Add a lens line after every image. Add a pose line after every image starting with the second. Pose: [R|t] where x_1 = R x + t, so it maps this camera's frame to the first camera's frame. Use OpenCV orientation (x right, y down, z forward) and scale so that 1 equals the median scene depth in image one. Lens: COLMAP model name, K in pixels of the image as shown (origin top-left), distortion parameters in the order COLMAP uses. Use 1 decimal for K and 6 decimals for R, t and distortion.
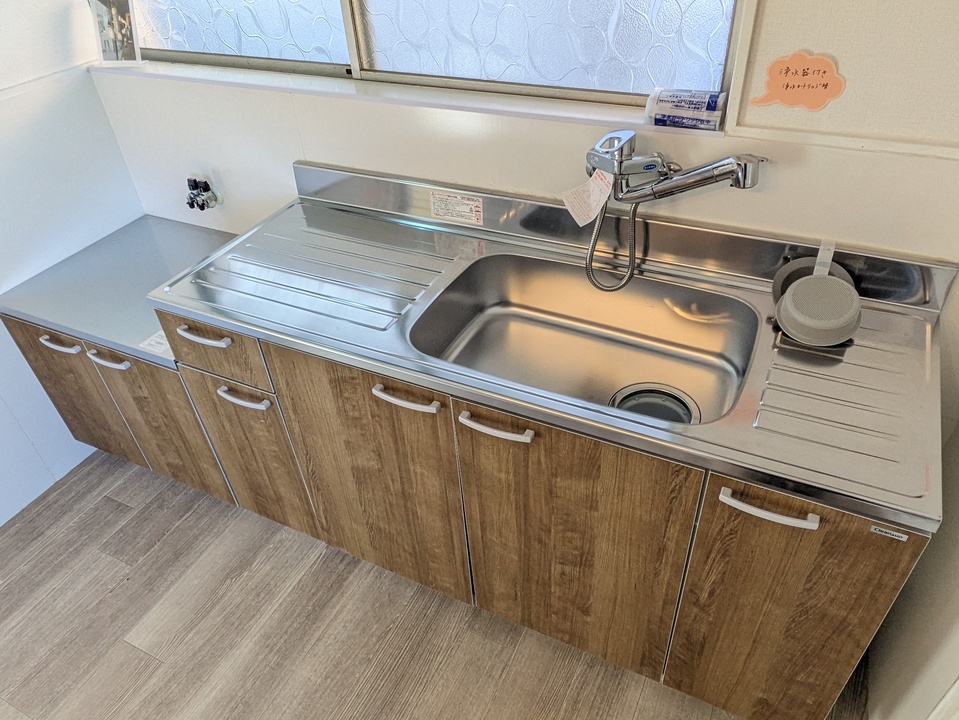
lens RADIAL K [[676.5, 0, 482.4], [0, 676.5, 378.9], [0, 0, 1]] dist [-0.001500, -0.002537]
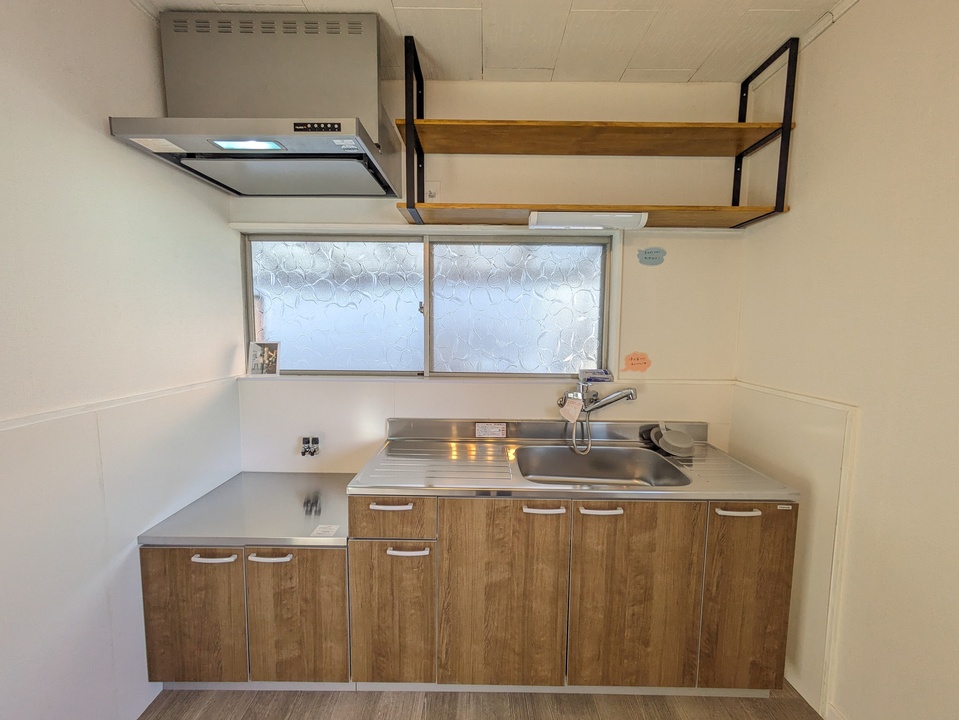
lens RADIAL K [[378.0, 0, 483.3], [0, 378.0, 359.2], [0, 0, 1]] dist [0.001146, -0.000131]
pose [[0.893234, 0.027263, 0.448764, -0.615109], [0.233971, 0.824158, -0.515773, 0.153528], [-0.383914, 0.565703, 0.729787, 0.095235]]
